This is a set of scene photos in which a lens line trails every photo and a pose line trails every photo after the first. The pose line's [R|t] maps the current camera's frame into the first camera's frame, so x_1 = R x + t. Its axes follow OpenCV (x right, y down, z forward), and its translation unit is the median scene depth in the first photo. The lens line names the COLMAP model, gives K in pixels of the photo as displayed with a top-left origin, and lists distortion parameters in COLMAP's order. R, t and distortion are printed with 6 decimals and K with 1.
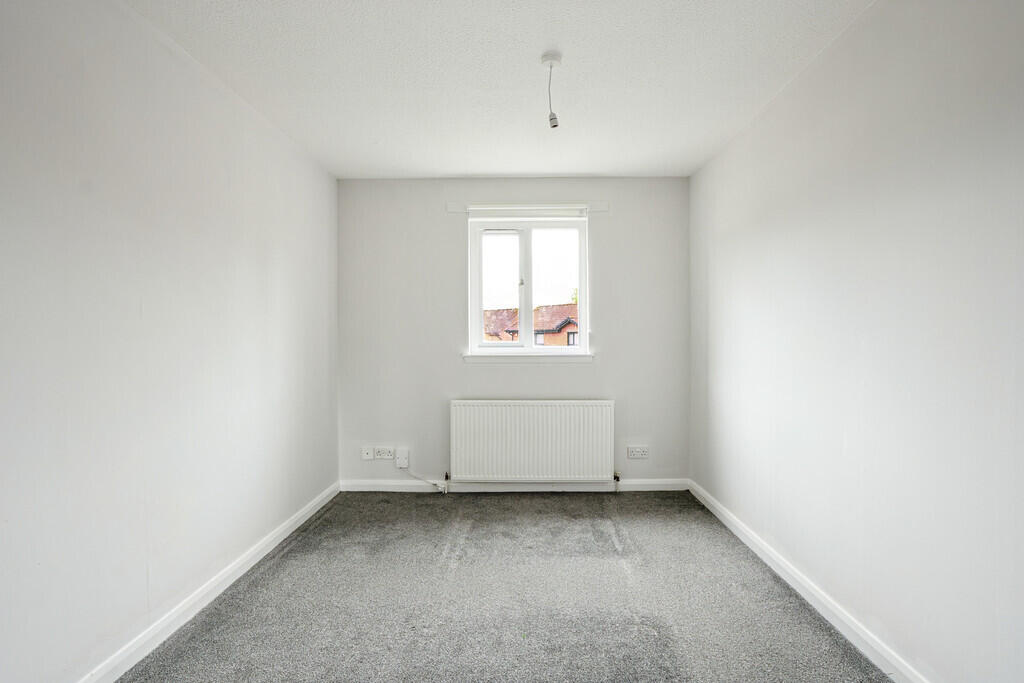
lens RADIAL K [[475.0, 0, 512.4], [0, 475.0, 336.5], [0, 0, 1]] dist [-0.053698, 0.031117]
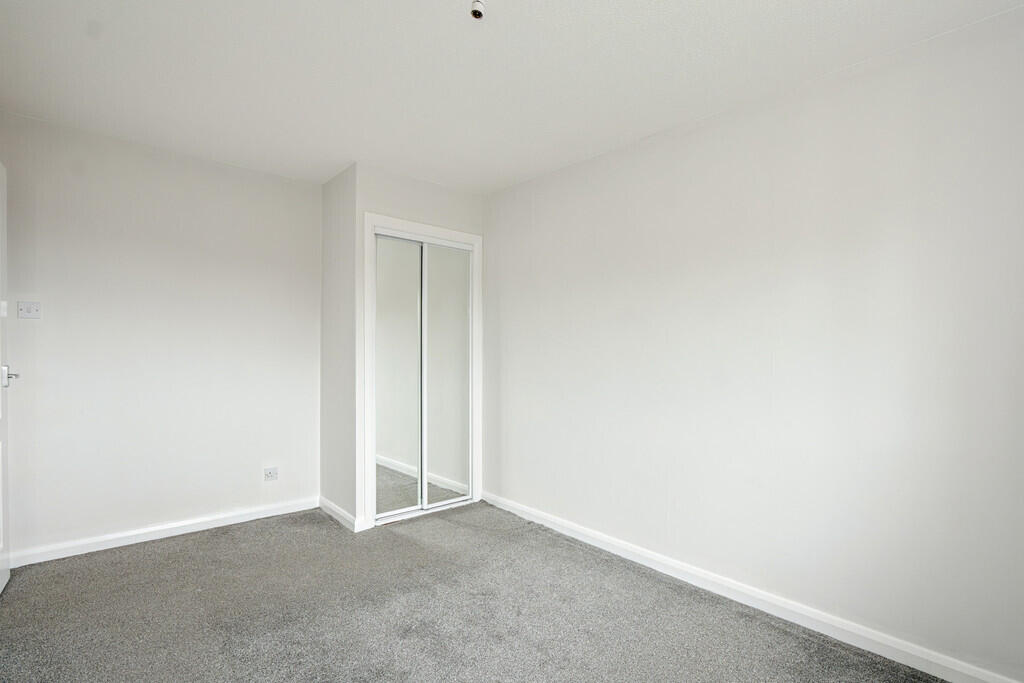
lens RADIAL K [[475.0, 0, 512.4], [0, 475.0, 336.5], [0, 0, 1]] dist [-0.053698, 0.031117]
pose [[-0.735601, -0.024026, -0.676989, 0.302565], [0.004125, 0.999193, -0.039943, -0.010517], [0.677402, -0.032175, -0.734909, 0.892952]]
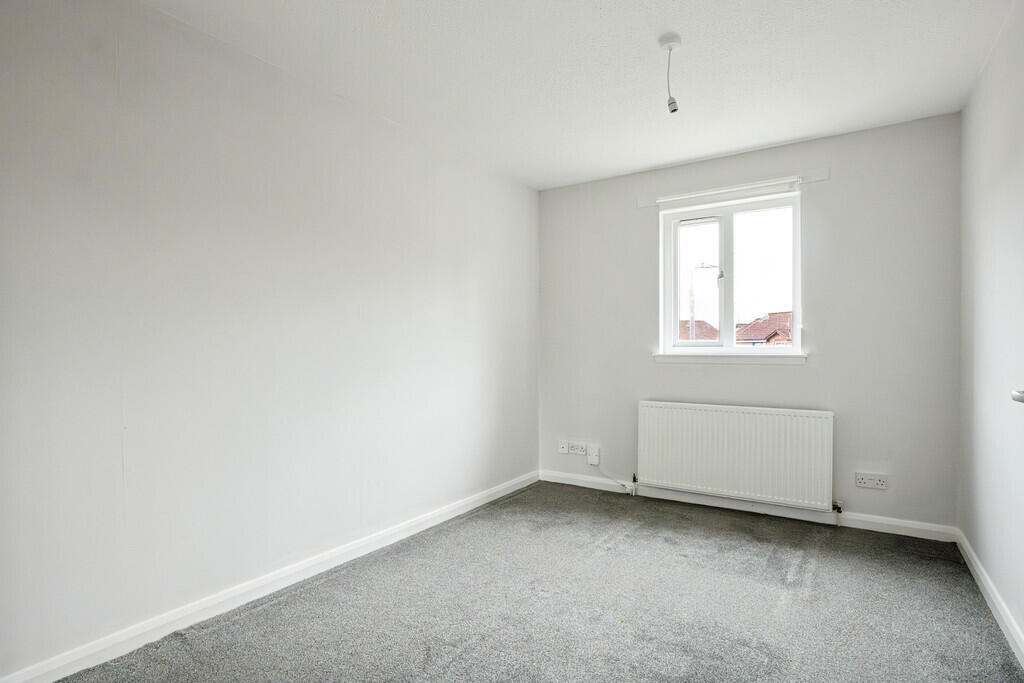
lens RADIAL K [[520.3, 0, 510.7], [0, 520.3, 344.2], [0, 0, 1]] dist [-0.000688, 0.000354]
pose [[0.847310, -0.001107, -0.531097, 0.218878], [0.001238, 0.999999, -0.000109, 0.018469], [0.531097, -0.000565, 0.847311, -0.049363]]
